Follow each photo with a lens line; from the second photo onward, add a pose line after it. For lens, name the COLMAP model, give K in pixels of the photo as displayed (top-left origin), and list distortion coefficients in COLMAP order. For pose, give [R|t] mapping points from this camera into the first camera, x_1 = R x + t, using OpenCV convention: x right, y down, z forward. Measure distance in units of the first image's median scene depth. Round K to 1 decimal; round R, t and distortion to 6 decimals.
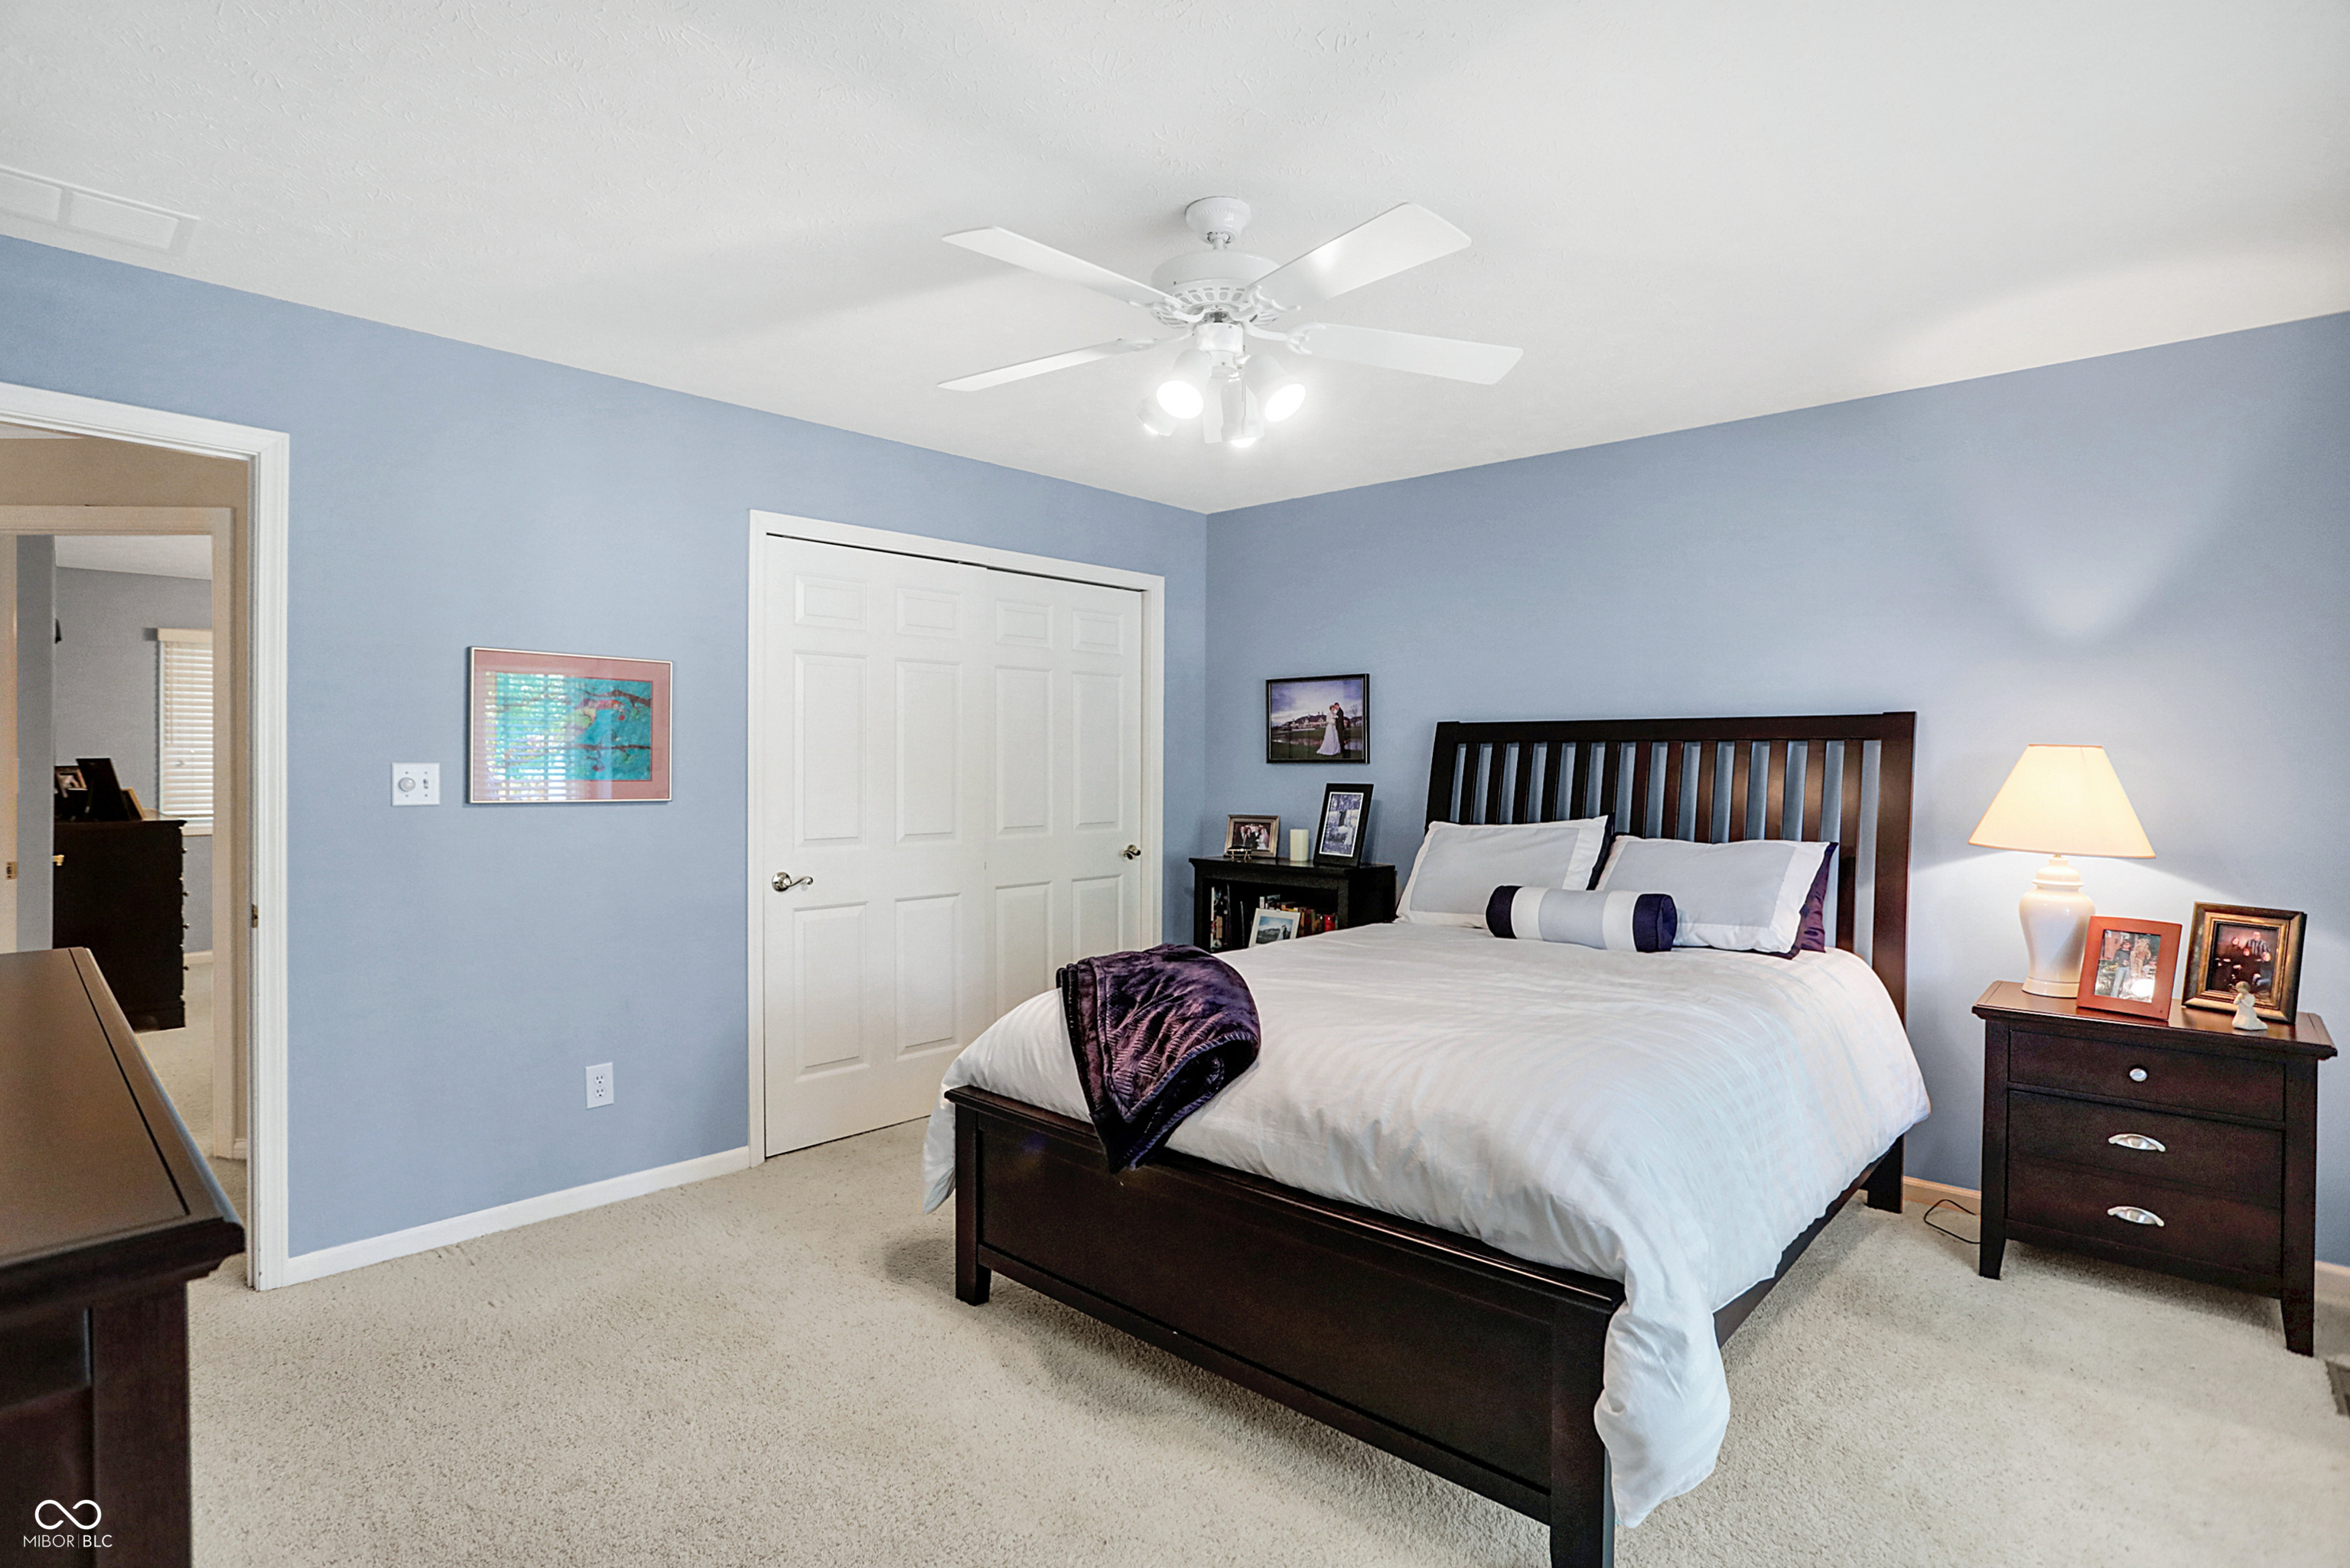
lens RADIAL K [[1173.4, 0, 1162.9], [0, 1173.4, 773.4], [0, 0, 1]] dist [-0.064869, 0.026982]
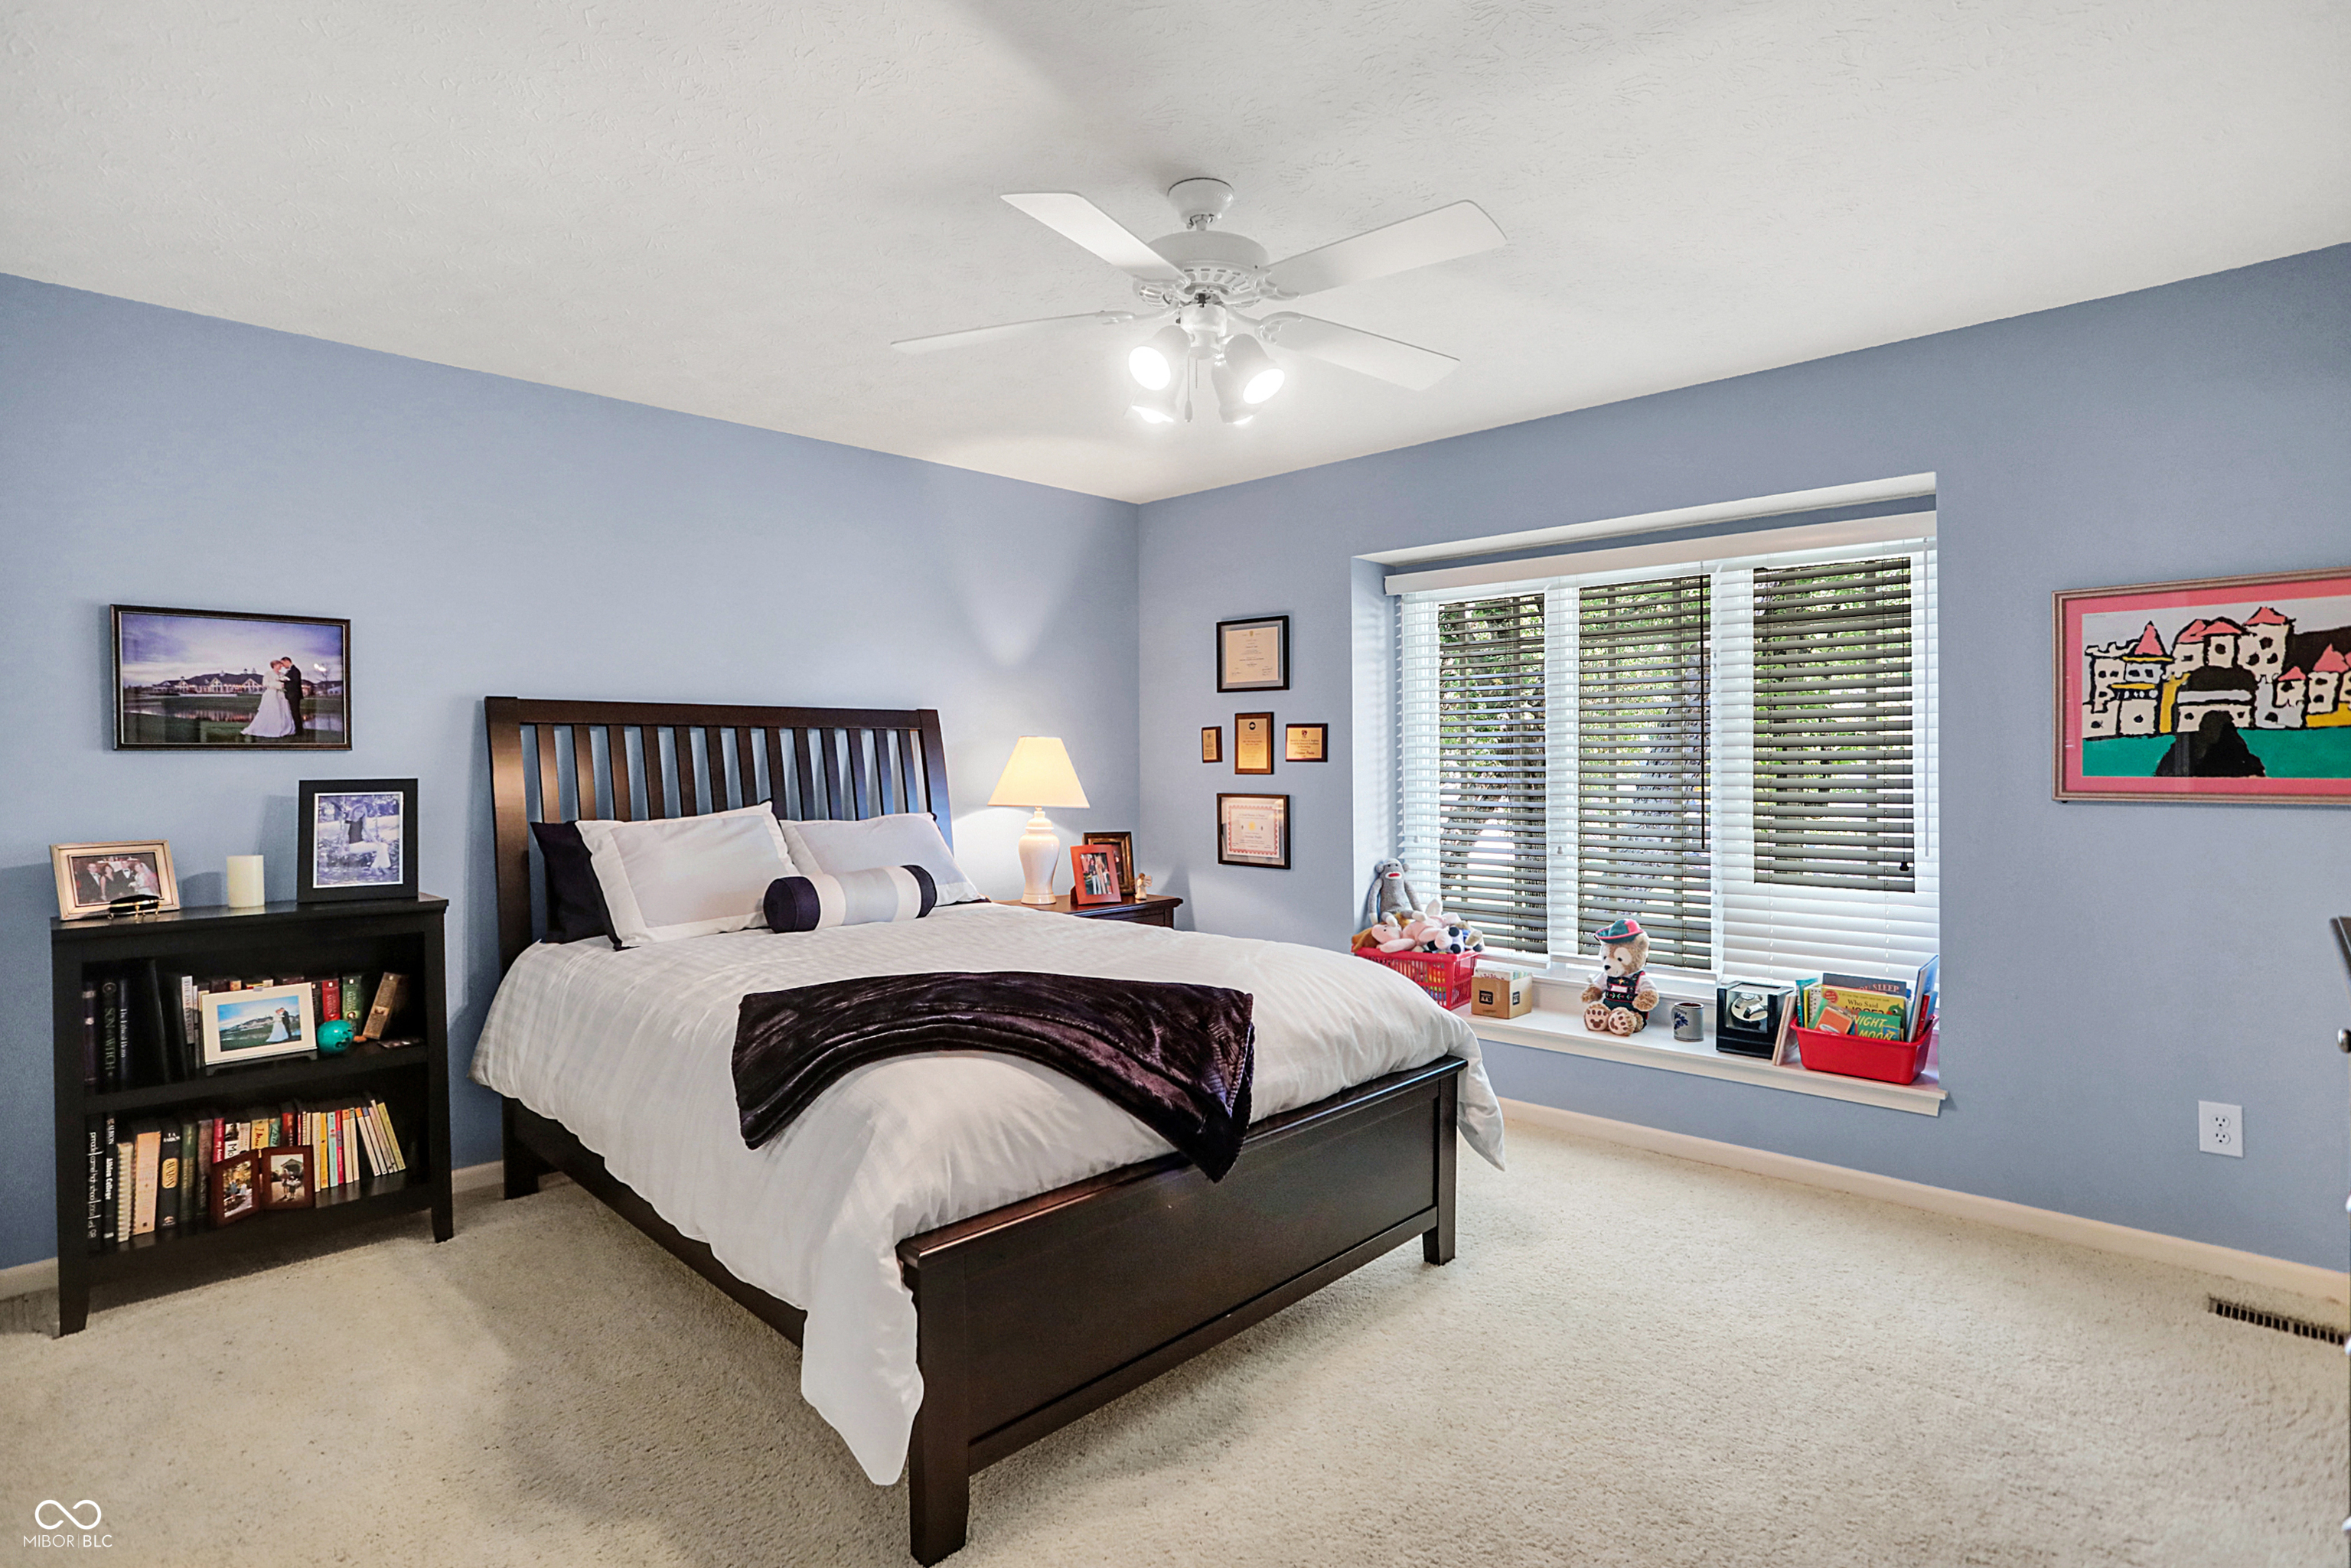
lens RADIAL K [[1174.0, 0, 1163.4], [0, 1174.0, 773.4], [0, 0, 1]] dist [-0.064869, 0.026982]
pose [[0.025627, -0.016853, 0.999529, -0.482607], [0.013772, 0.999769, 0.016504, 0.000651], [-0.999577, 0.013343, 0.025853, 0.506293]]
